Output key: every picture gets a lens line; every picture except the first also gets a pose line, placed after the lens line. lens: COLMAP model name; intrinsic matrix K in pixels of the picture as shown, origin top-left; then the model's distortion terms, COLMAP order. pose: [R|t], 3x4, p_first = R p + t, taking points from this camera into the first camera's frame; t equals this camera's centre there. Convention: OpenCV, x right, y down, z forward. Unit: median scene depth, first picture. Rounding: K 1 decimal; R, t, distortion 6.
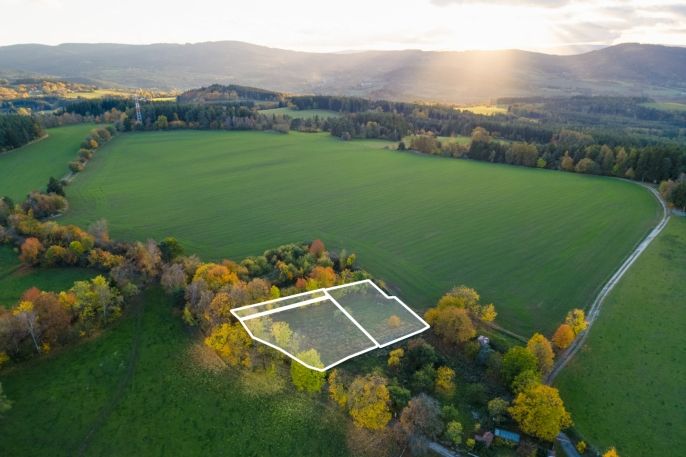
lens RADIAL K [[472.5, 0, 341.1], [0, 472.5, 227.6], [0, 0, 1]] dist [0.070490, -0.068393]
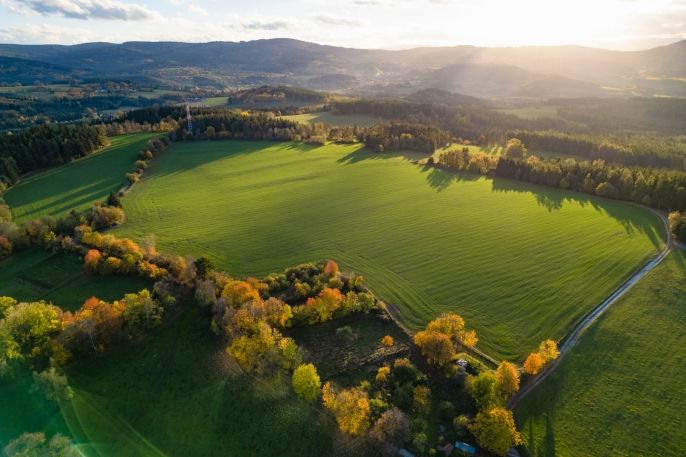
lens RADIAL K [[472.5, 0, 341.1], [0, 472.5, 227.6], [0, 0, 1]] dist [0.070490, -0.068393]
pose [[0.994803, 0.031389, -0.096857, 0.087417], [-0.030367, 0.999467, 0.012001, -0.074418], [0.097182, -0.008998, 0.995226, -0.131475]]
